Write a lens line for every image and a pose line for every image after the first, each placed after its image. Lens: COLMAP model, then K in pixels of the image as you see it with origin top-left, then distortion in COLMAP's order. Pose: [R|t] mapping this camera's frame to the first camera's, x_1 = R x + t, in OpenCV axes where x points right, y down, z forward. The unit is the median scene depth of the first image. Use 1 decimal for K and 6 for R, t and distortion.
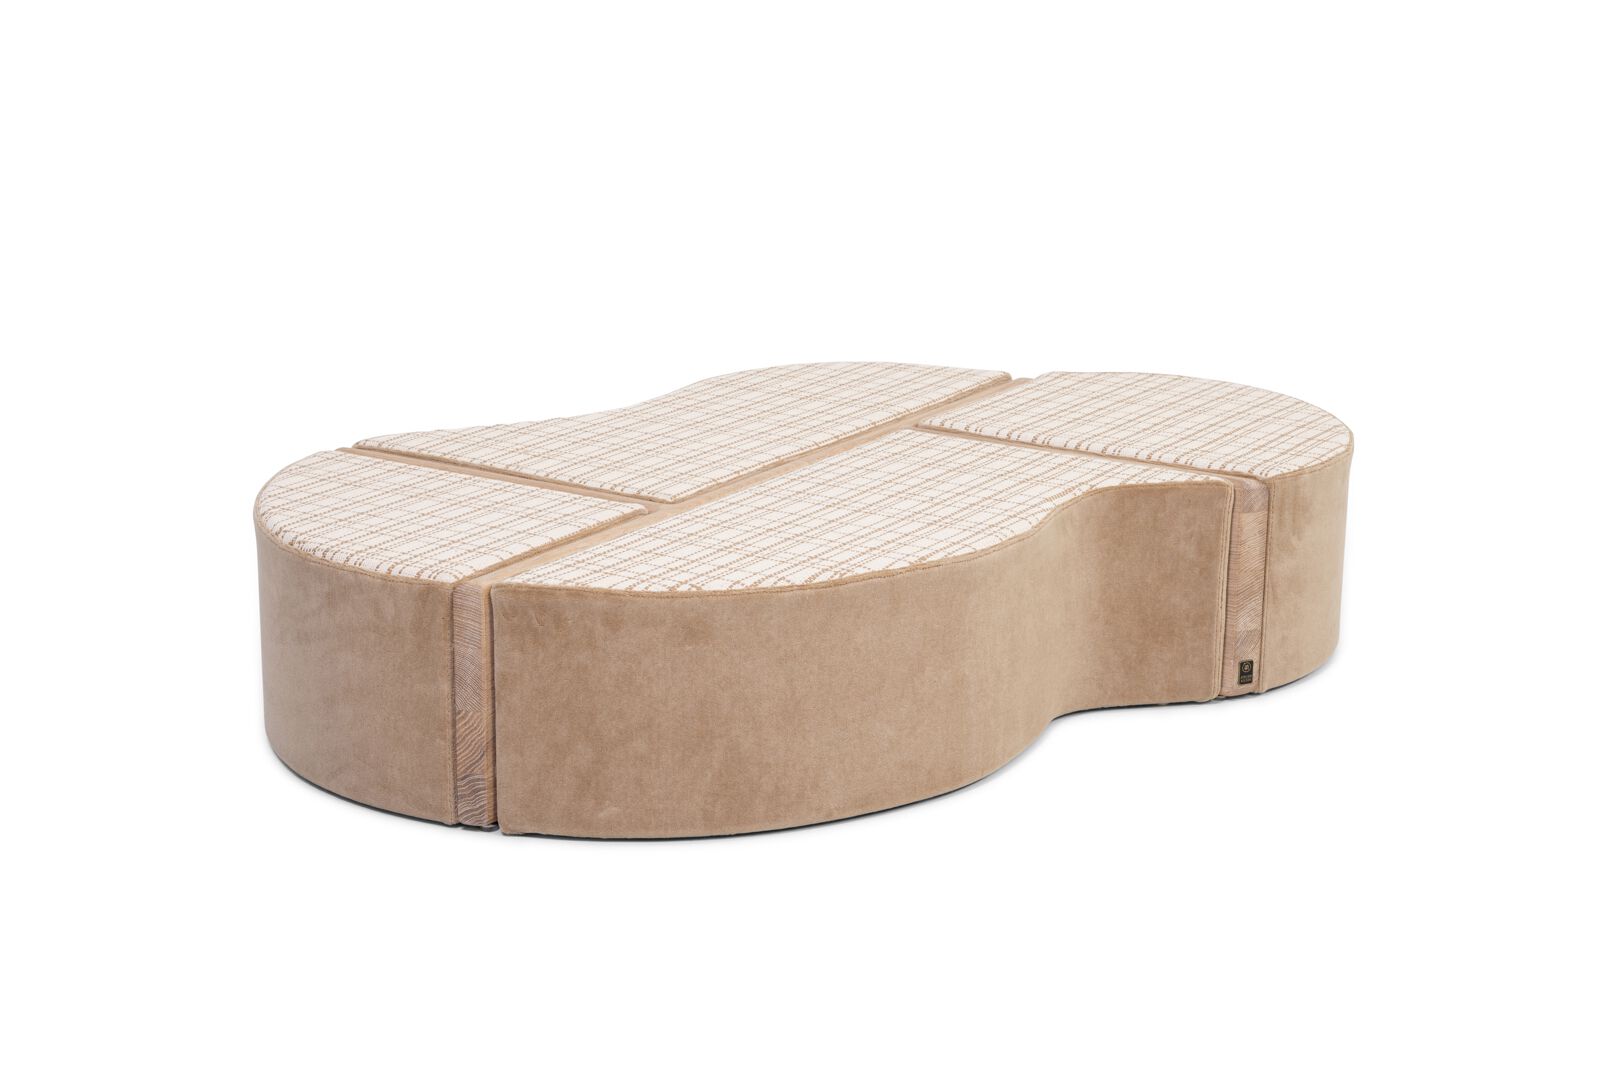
lens RADIAL K [[3016.4, 0, 800.0], [0, 3016.4, 533.5], [0, 0, 1]] dist [0.037647, 0.083792]
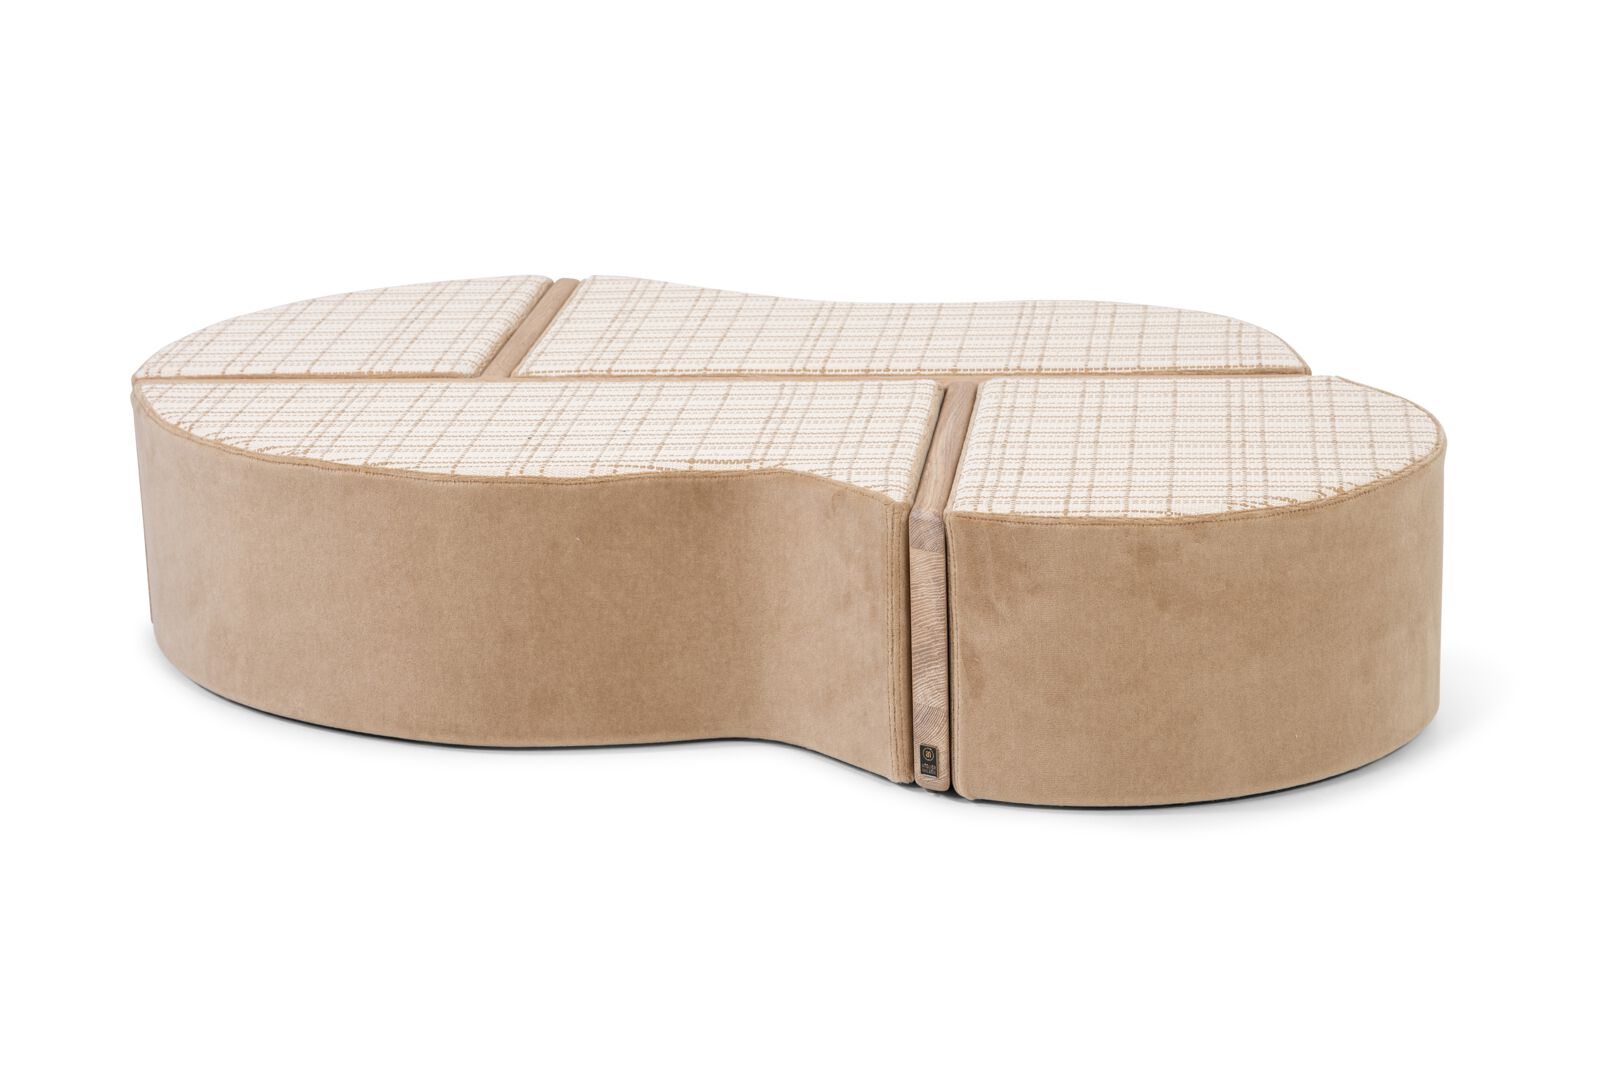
lens RADIAL K [[3760.1, 0, 800.0], [0, 3760.1, 533.5], [0, 0, 1]] dist [0.103491, 0.150957]
pose [[0.438174, 0.225241, -0.870212, 0.985807], [-0.202749, 0.967914, 0.148441, -0.149226], [0.875726, 0.111391, 0.469782, 0.548155]]
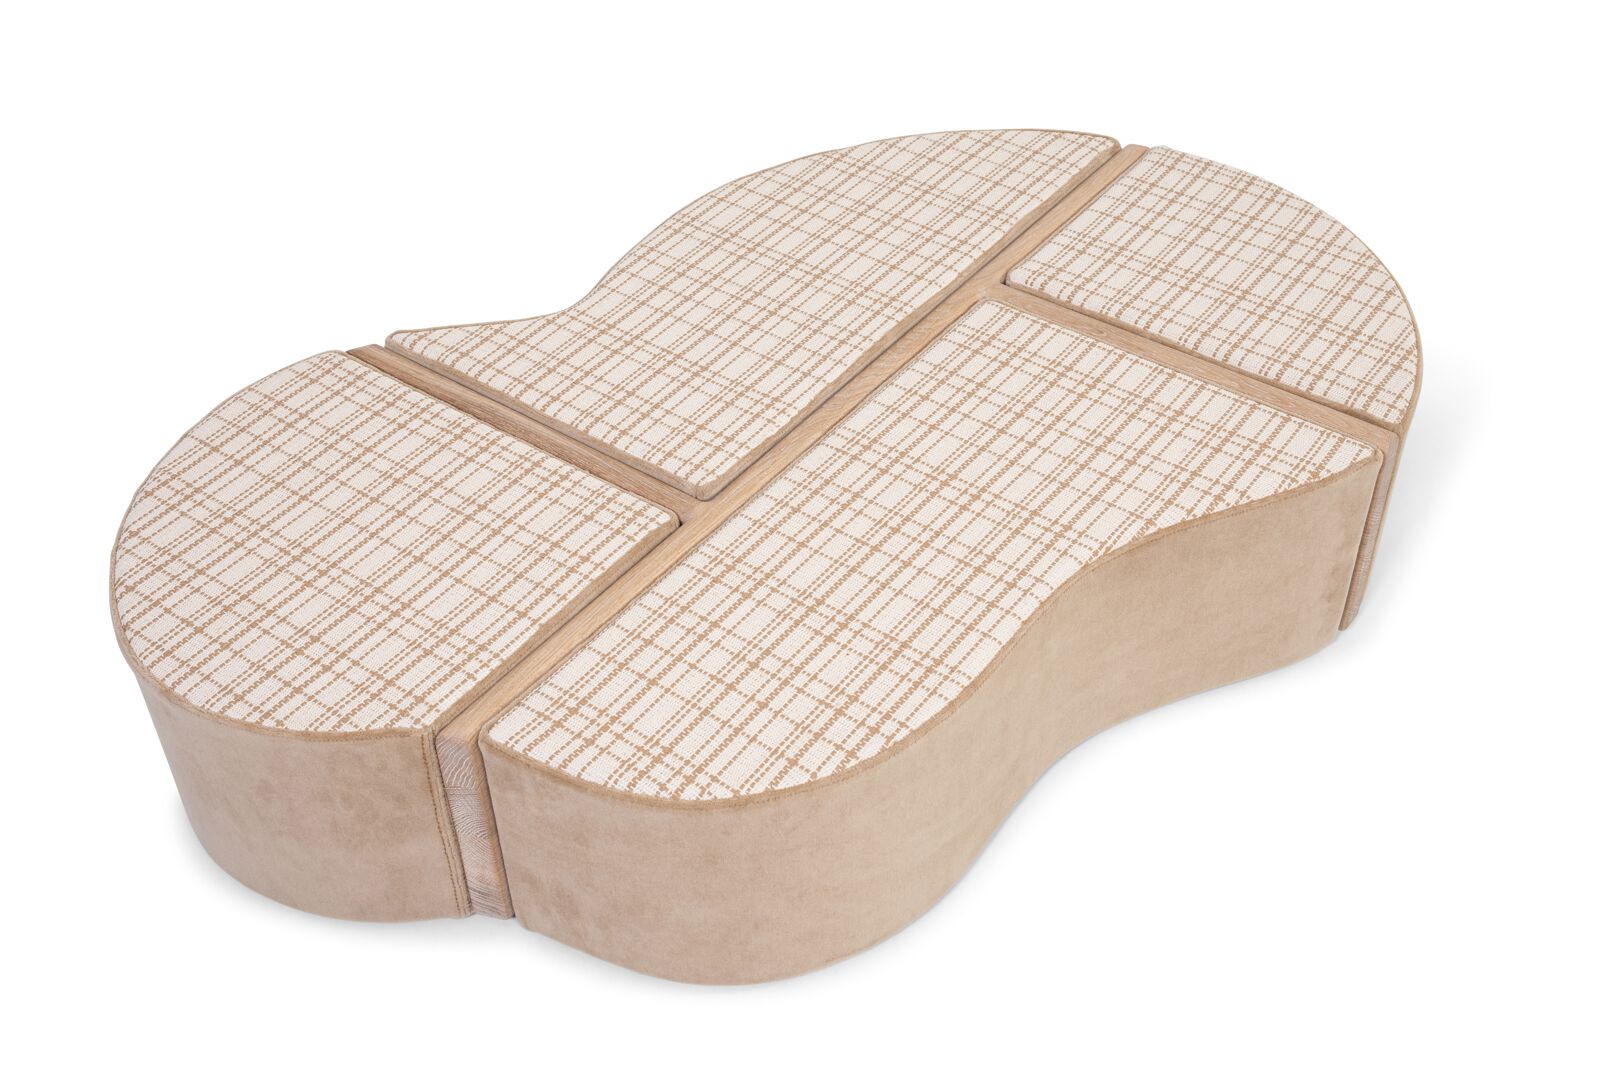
lens RADIAL K [[1912.9, 0, 829.1], [0, 1912.9, 534.6], [0, 0, 1]] dist [-0.012035, -0.010642]
pose [[-0.998328, -0.041425, 0.040302, -0.020417], [0.011270, 0.544401, 0.838750, -0.488508], [-0.056686, 0.837802, -0.543024, 1.400037]]
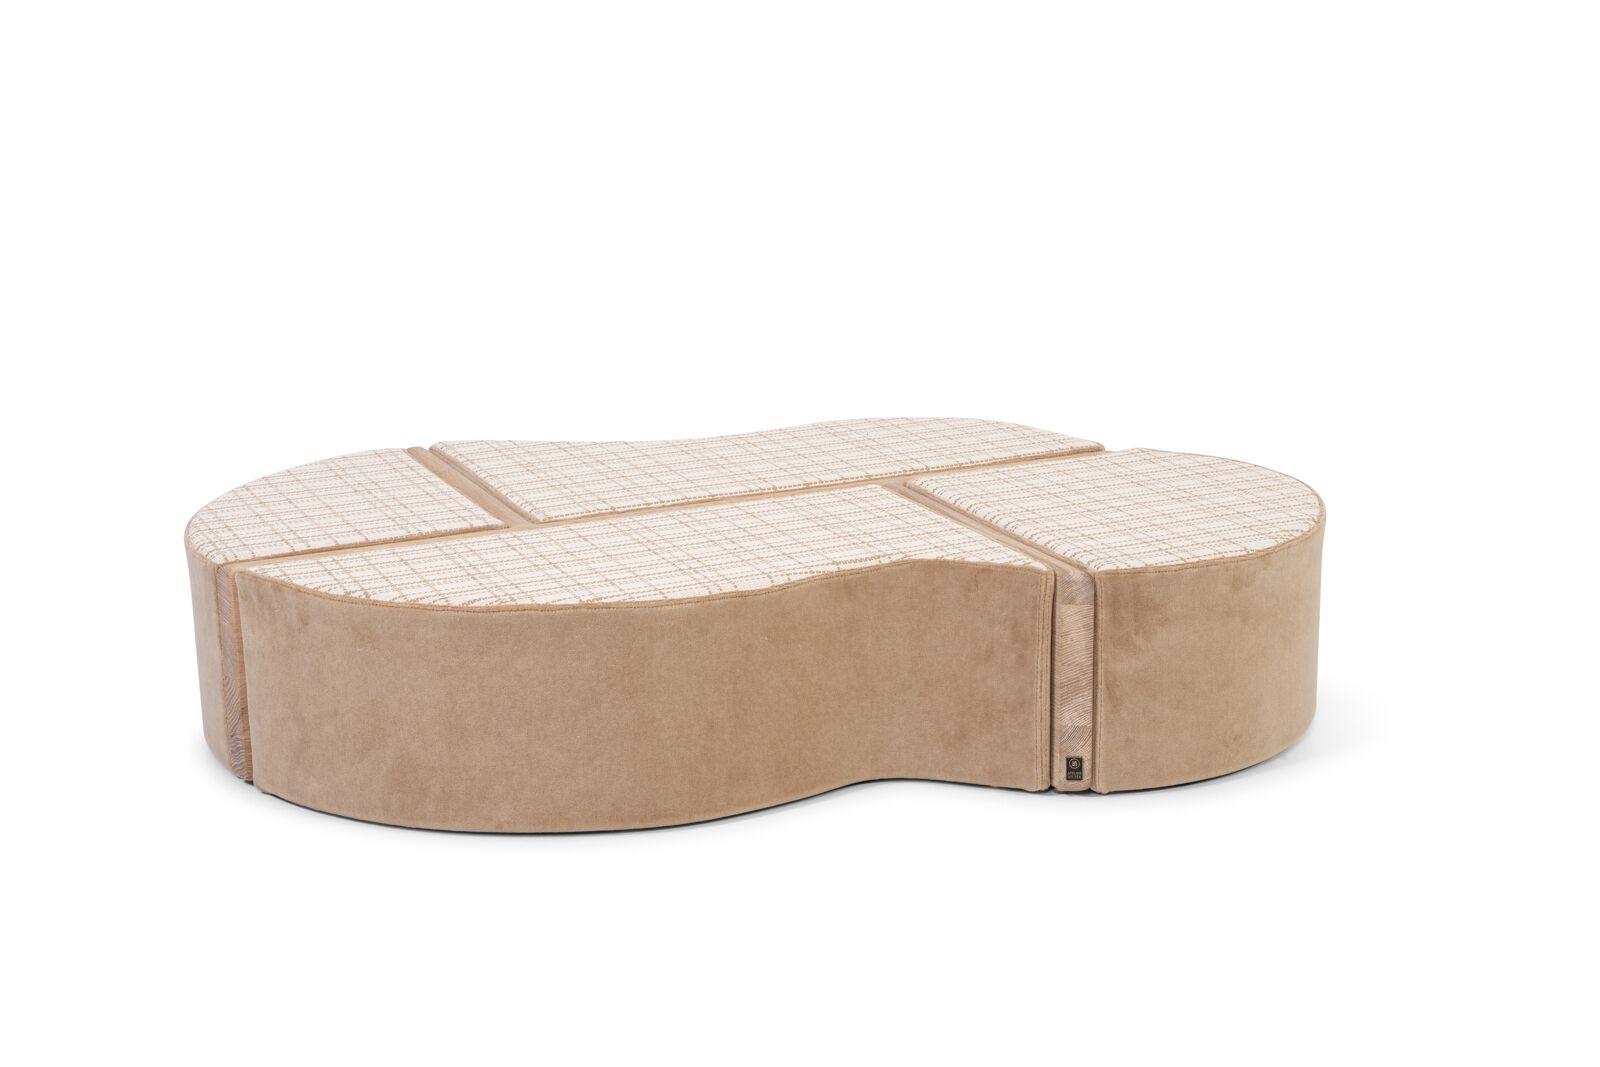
lens RADIAL K [[2504.2, 0, 800.0], [0, 2504.2, 533.5], [0, 0, 1]] dist [0.031055, 0.032851]
pose [[0.836665, 0.117339, -0.534998, 0.518788], [-0.117723, 0.992479, 0.033574, -0.047629], [0.534914, 0.034891, 0.844186, 0.285739]]
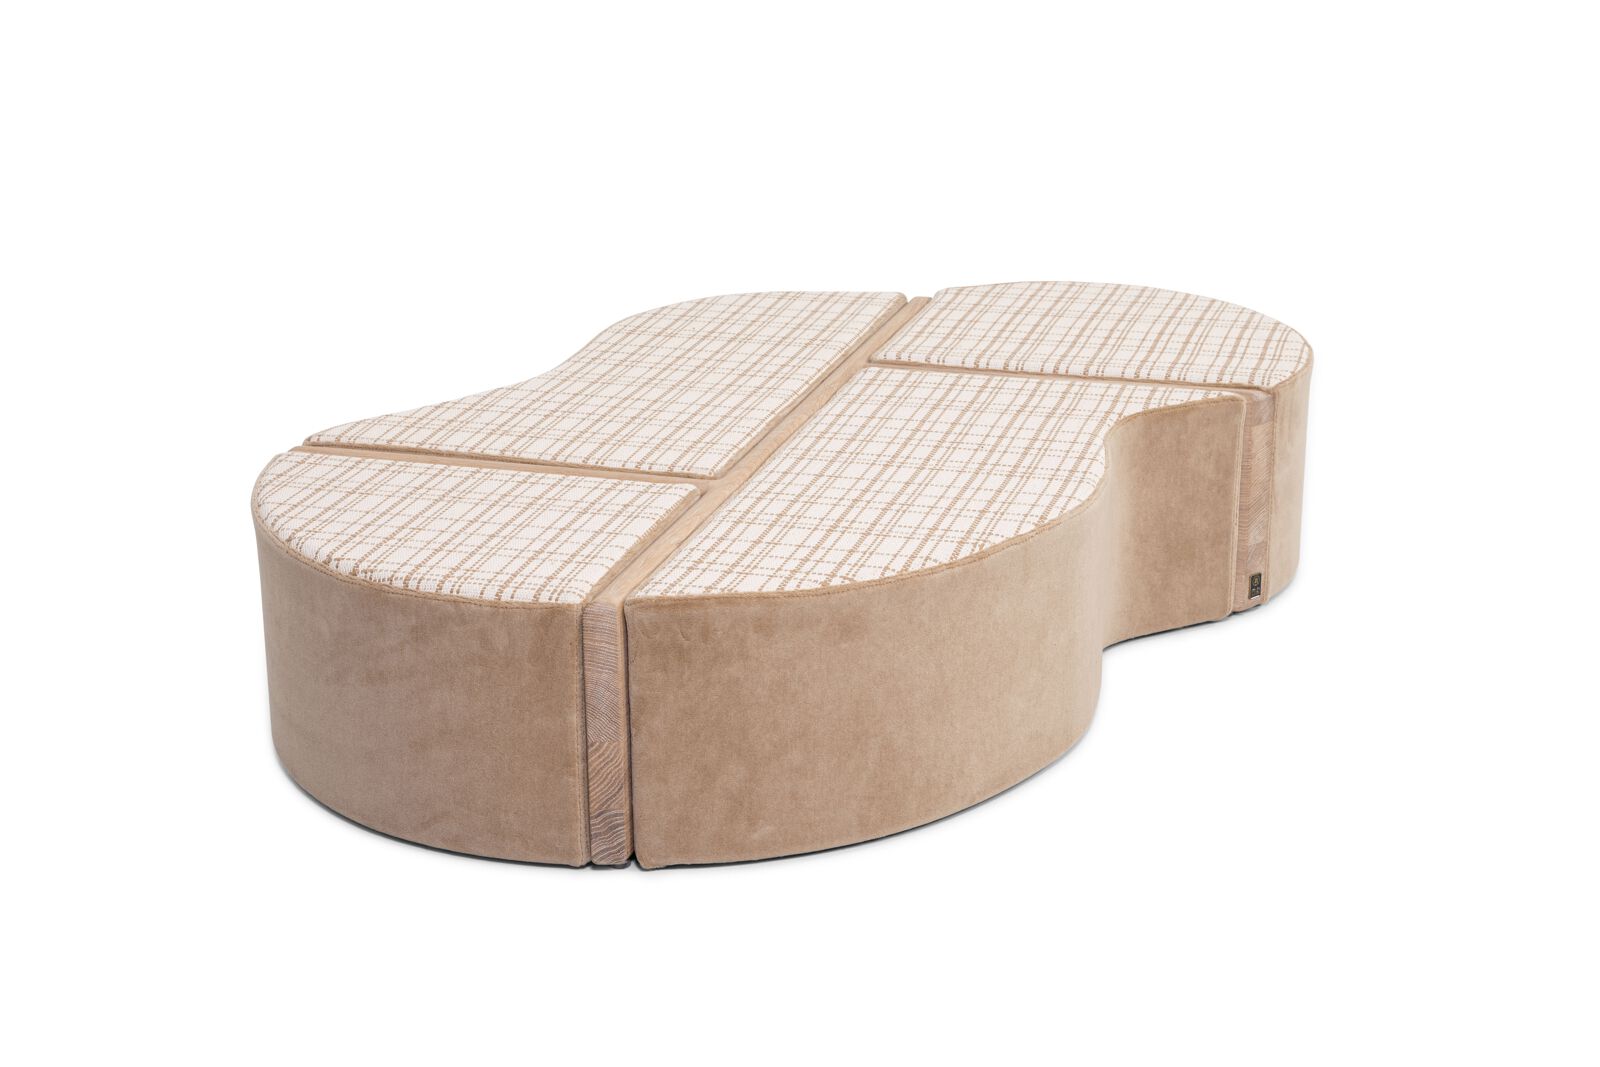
lens RADIAL K [[2785.3, 0, 800.0], [0, 2785.3, 533.5], [0, 0, 1]] dist [0.005430, -0.005491]
pose [[0.961621, -0.105388, 0.253337, -0.233603], [0.089964, 0.993357, 0.071750, -0.051704], [-0.259215, -0.046205, 0.964714, 0.172133]]
